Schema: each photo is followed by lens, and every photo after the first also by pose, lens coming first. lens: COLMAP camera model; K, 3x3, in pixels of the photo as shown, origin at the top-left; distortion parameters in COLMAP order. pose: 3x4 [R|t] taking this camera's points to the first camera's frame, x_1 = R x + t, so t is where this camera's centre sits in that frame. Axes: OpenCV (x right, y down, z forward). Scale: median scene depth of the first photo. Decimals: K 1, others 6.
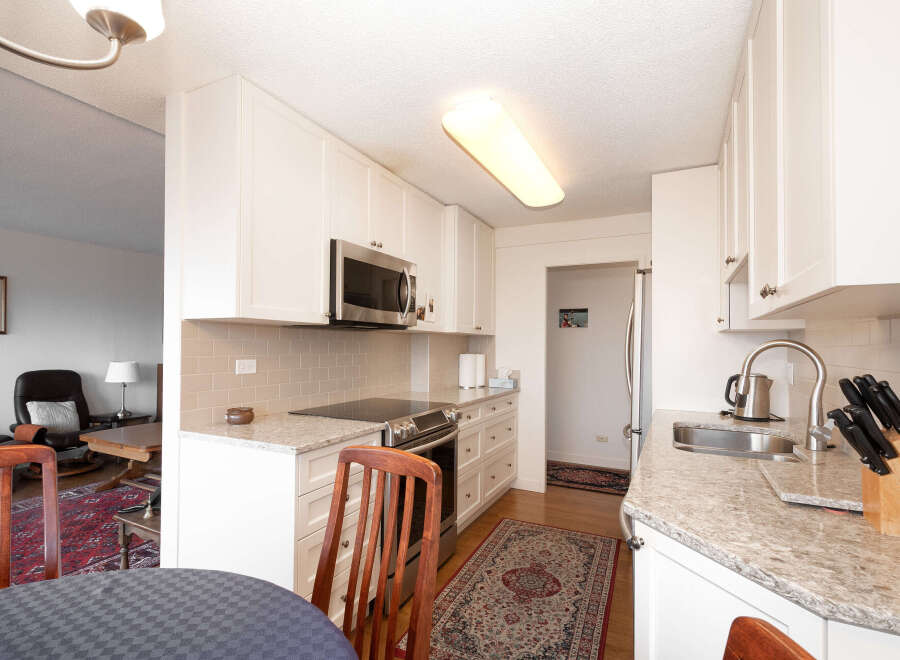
lens RADIAL K [[436.8, 0, 439.3], [0, 436.8, 340.2], [0, 0, 1]] dist [0.005296, 0.000150]
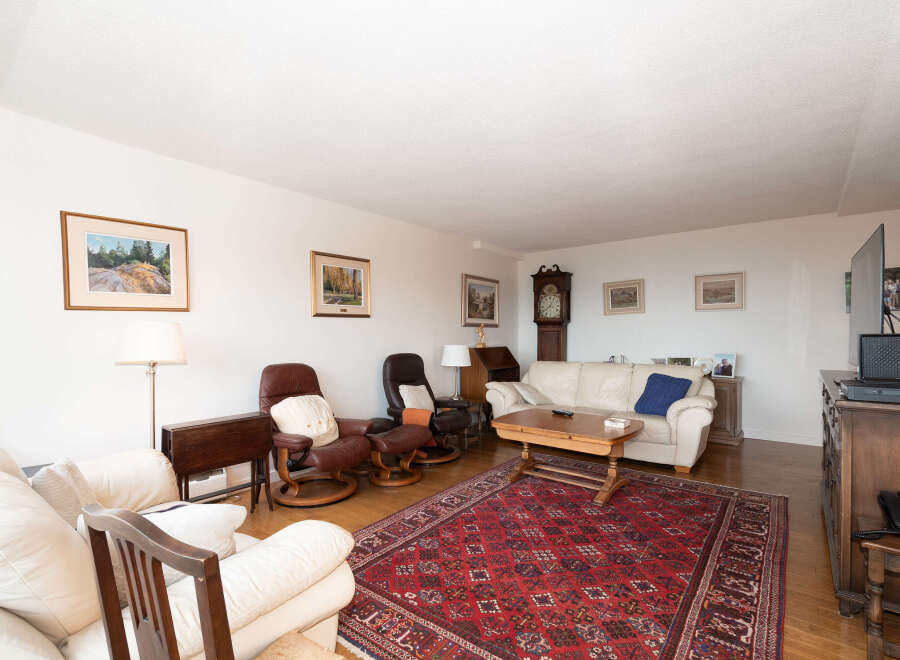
lens RADIAL K [[436.8, 0, 439.3], [0, 436.8, 340.2], [0, 0, 1]] dist [0.005296, 0.000150]
pose [[0.974730, -0.013425, -0.222983, -0.638172], [0.020866, 0.999300, 0.031049, 0.009890], [0.222411, -0.034917, 0.974328, 0.064188]]
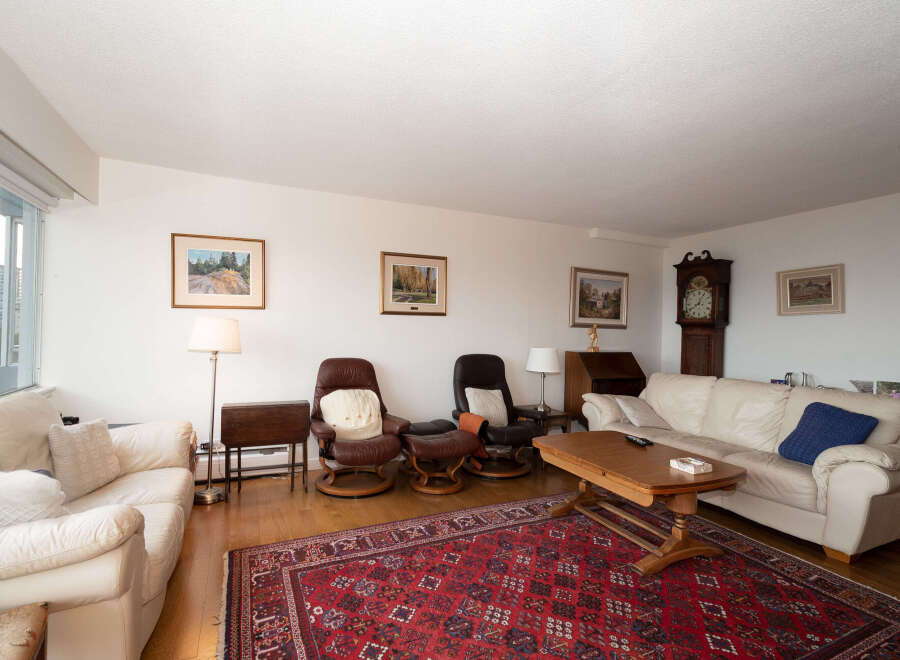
lens RADIAL K [[434.0, 0, 430.2], [0, 434.0, 326.1], [0, 0, 1]] dist [0.001163, 0.000017]
pose [[0.762590, -0.000696, -0.646882, -0.400676], [-0.000267, 0.999999, -0.001391, 0.010343], [0.646883, 0.001234, 0.762589, 0.247651]]
